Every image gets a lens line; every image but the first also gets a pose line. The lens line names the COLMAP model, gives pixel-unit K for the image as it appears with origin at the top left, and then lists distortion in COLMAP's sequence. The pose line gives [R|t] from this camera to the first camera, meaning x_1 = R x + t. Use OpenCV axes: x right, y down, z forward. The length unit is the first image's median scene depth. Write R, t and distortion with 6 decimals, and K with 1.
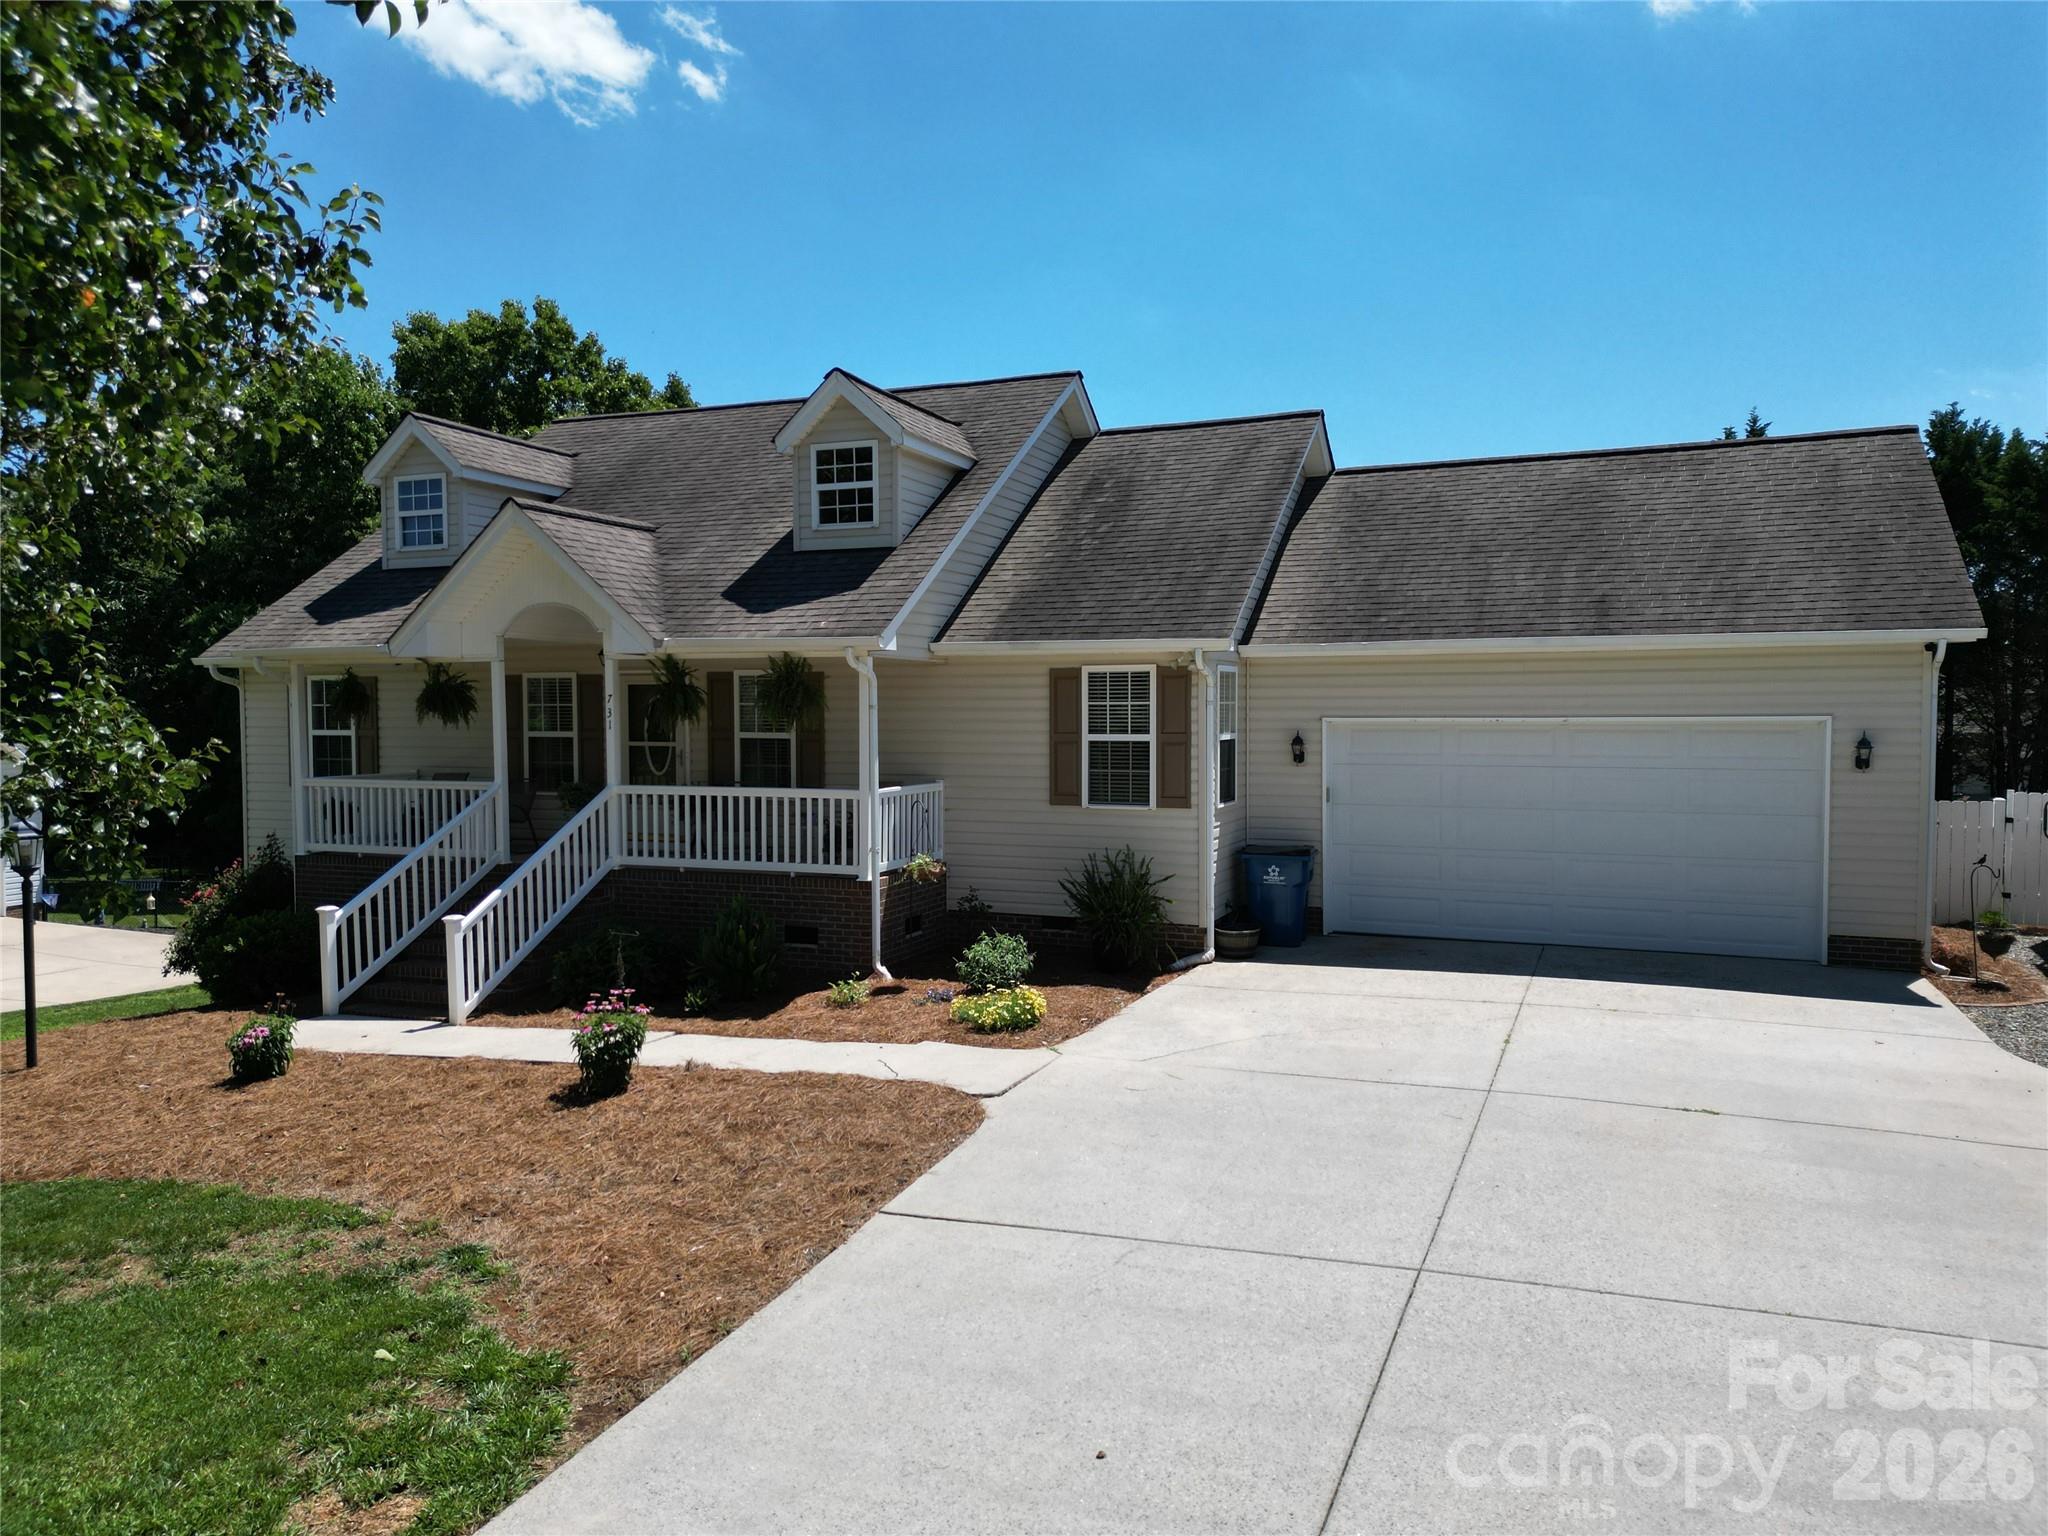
lens RADIAL K [[1394.7, 0, 1016.5], [0, 1394.7, 786.6], [0, 0, 1]] dist [0.053111, -0.002819]
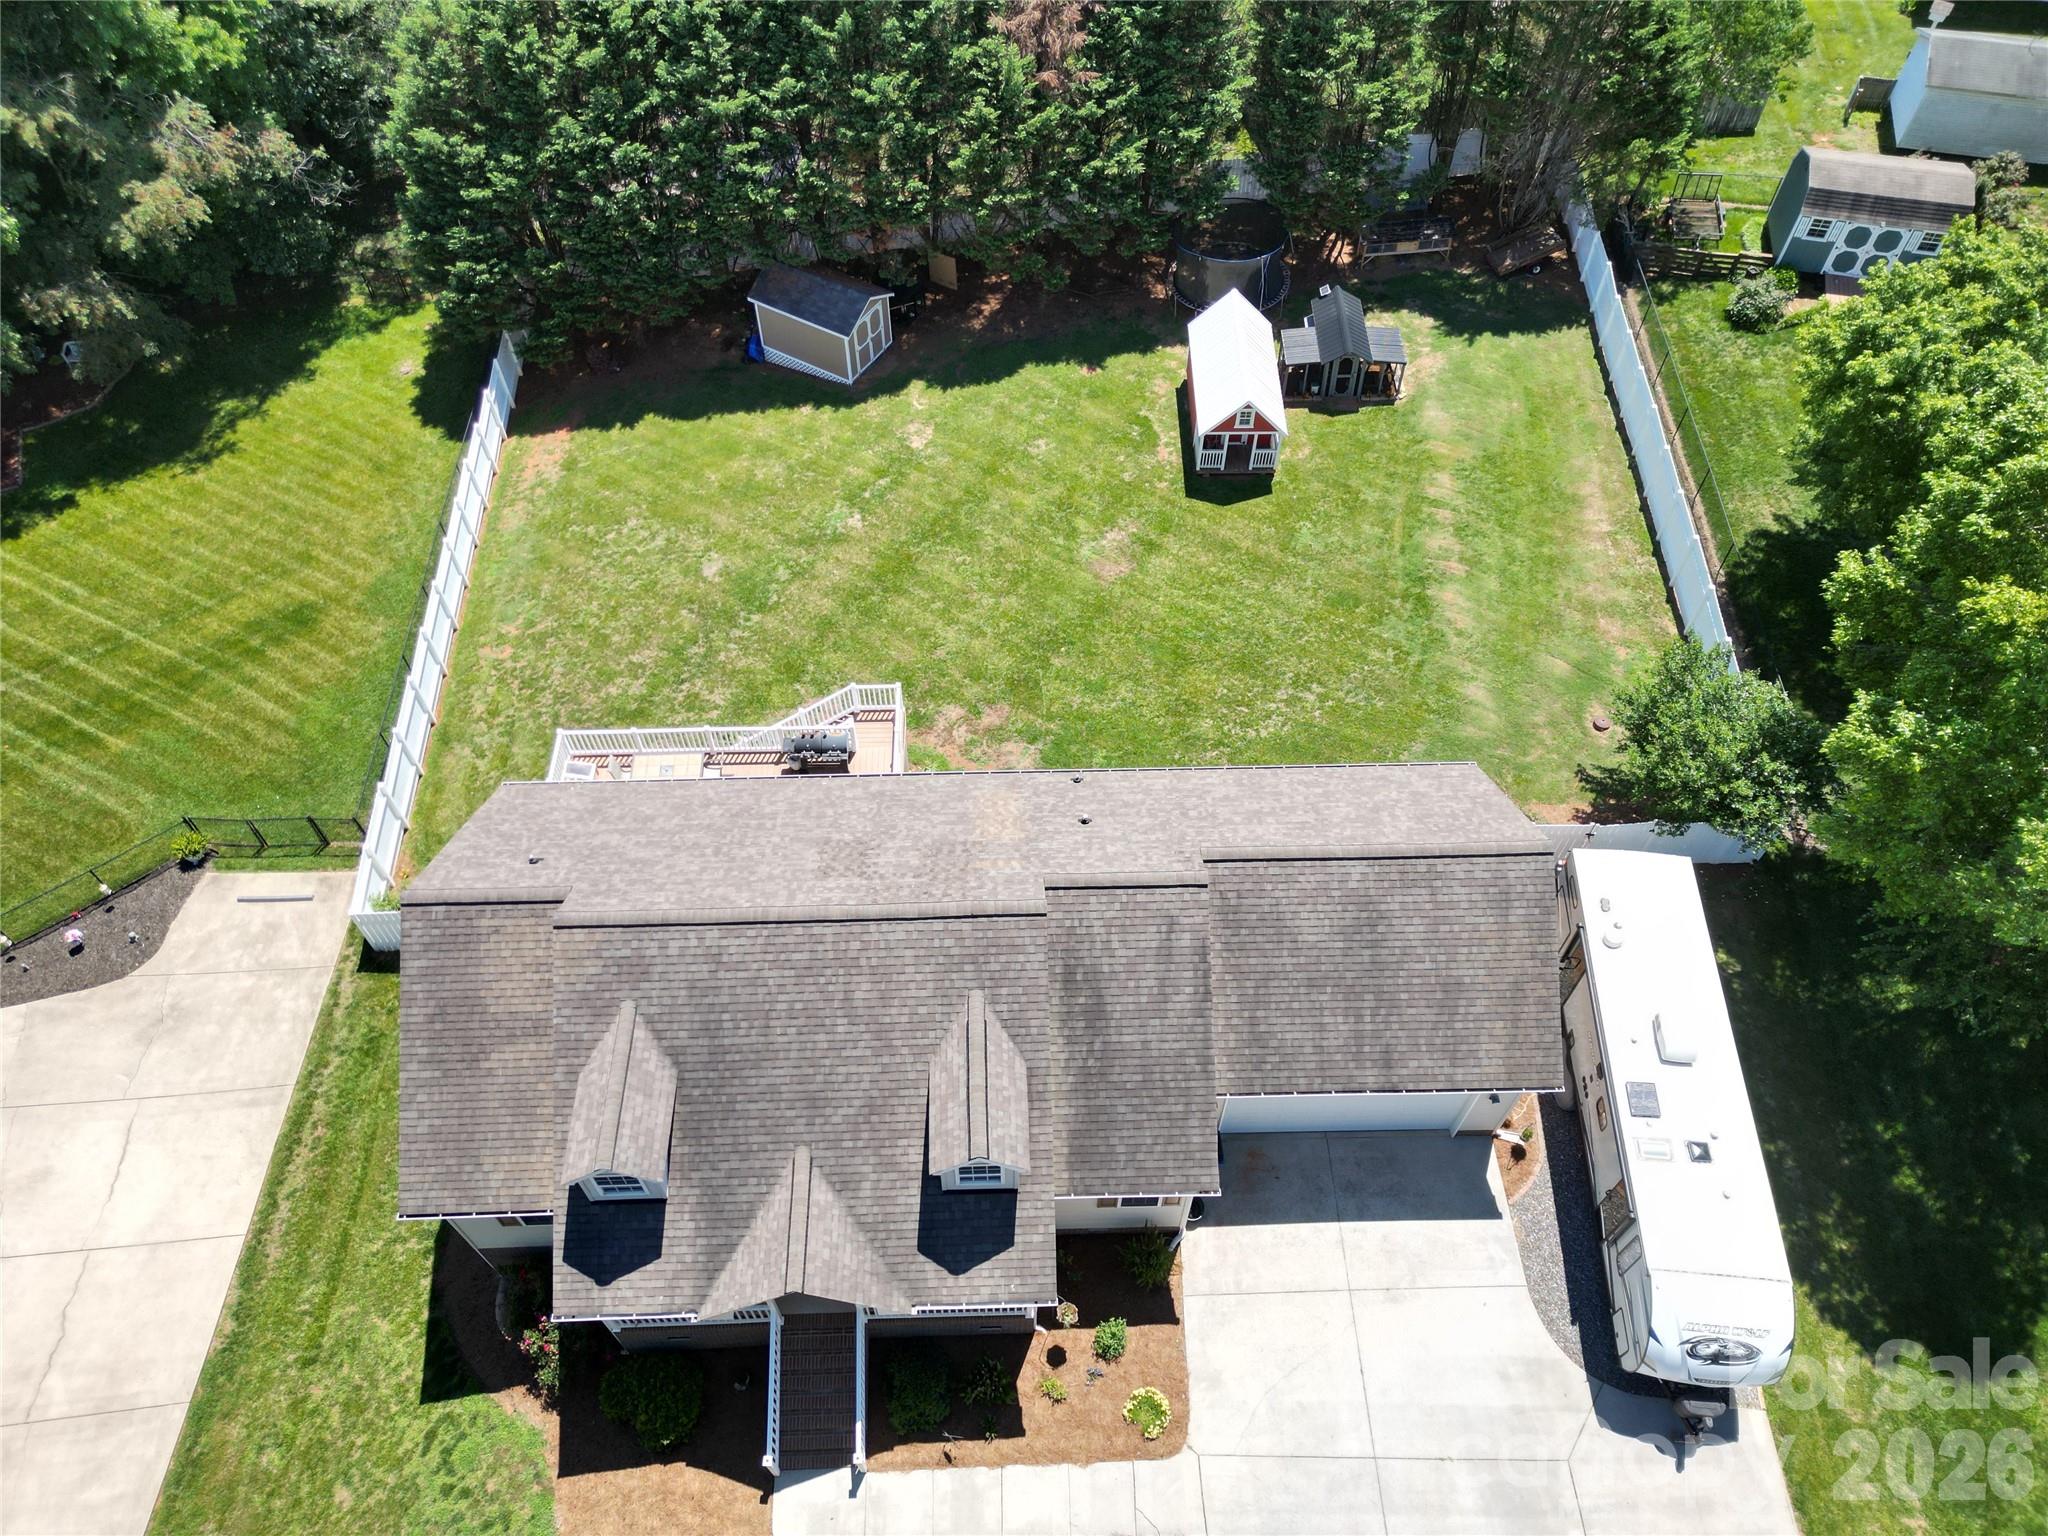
lens RADIAL K [[1394.7, 0, 1016.5], [0, 1394.7, 786.6], [0, 0, 1]] dist [0.053111, -0.002819]
pose [[0.914980, -0.330437, 0.231569, -0.311560], [0.033048, 0.633342, 0.773166, -1.732455], [-0.402145, -0.699779, 0.590415, 0.379945]]
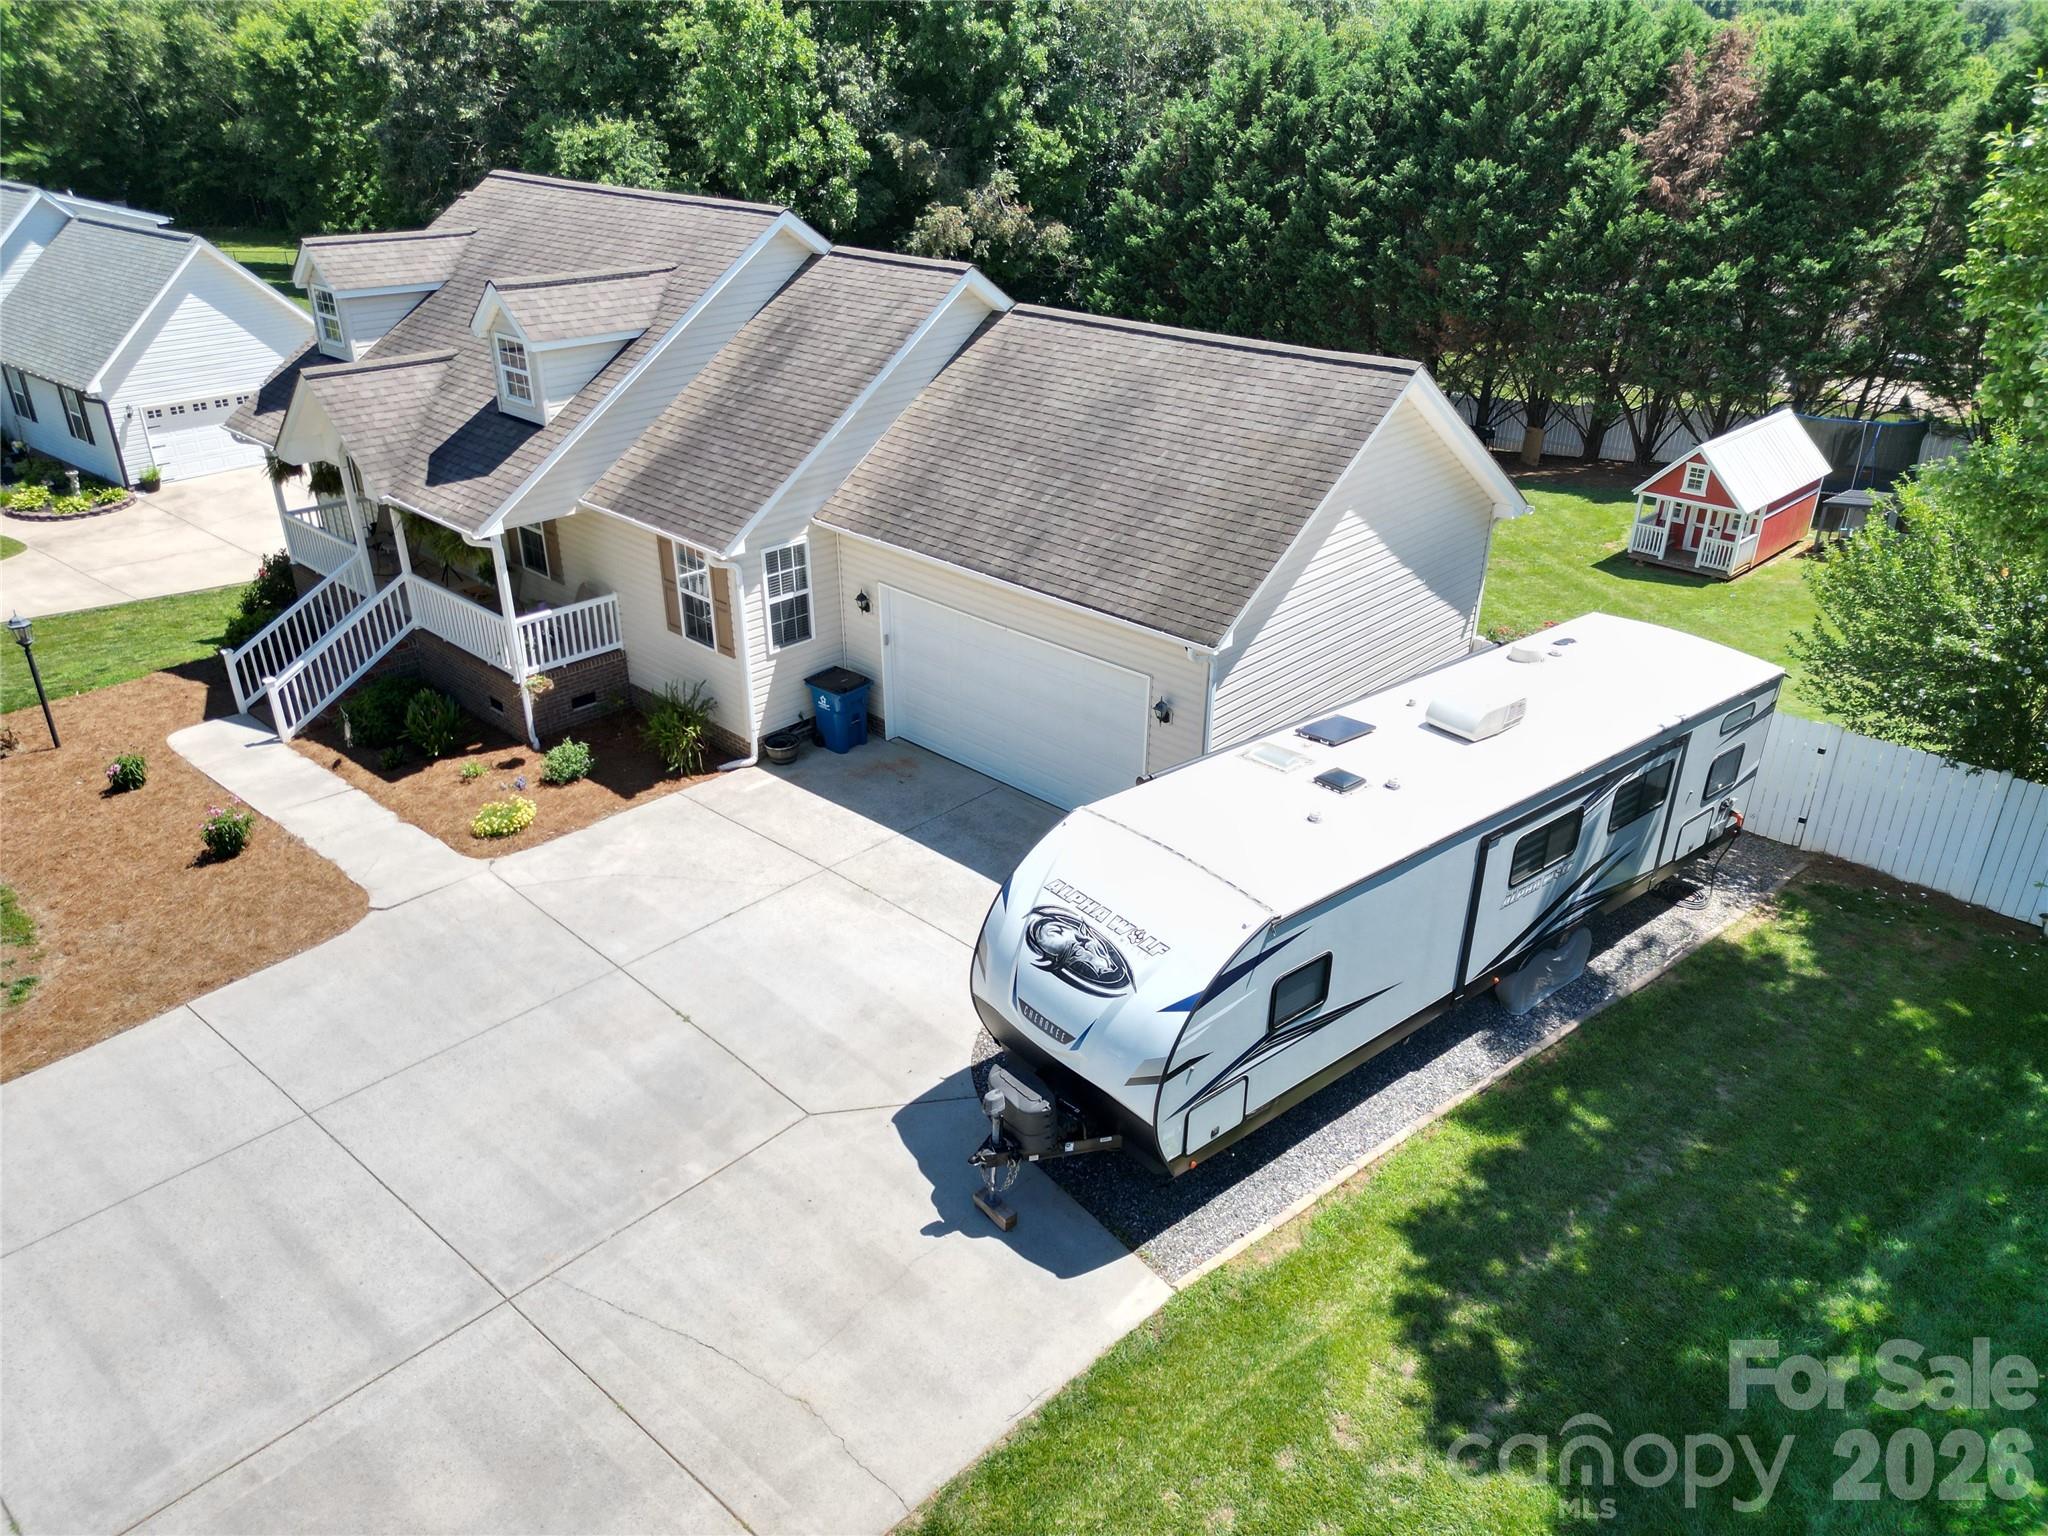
lens RADIAL K [[1394.7, 0, 1016.5], [0, 1394.7, 786.6], [0, 0, 1]] dist [0.053111, -0.002819]
pose [[0.935337, 0.169389, -0.310567, 0.805980], [-0.026739, 0.909249, 0.415393, -0.432391], [0.352746, -0.380229, 0.854983, -0.097226]]
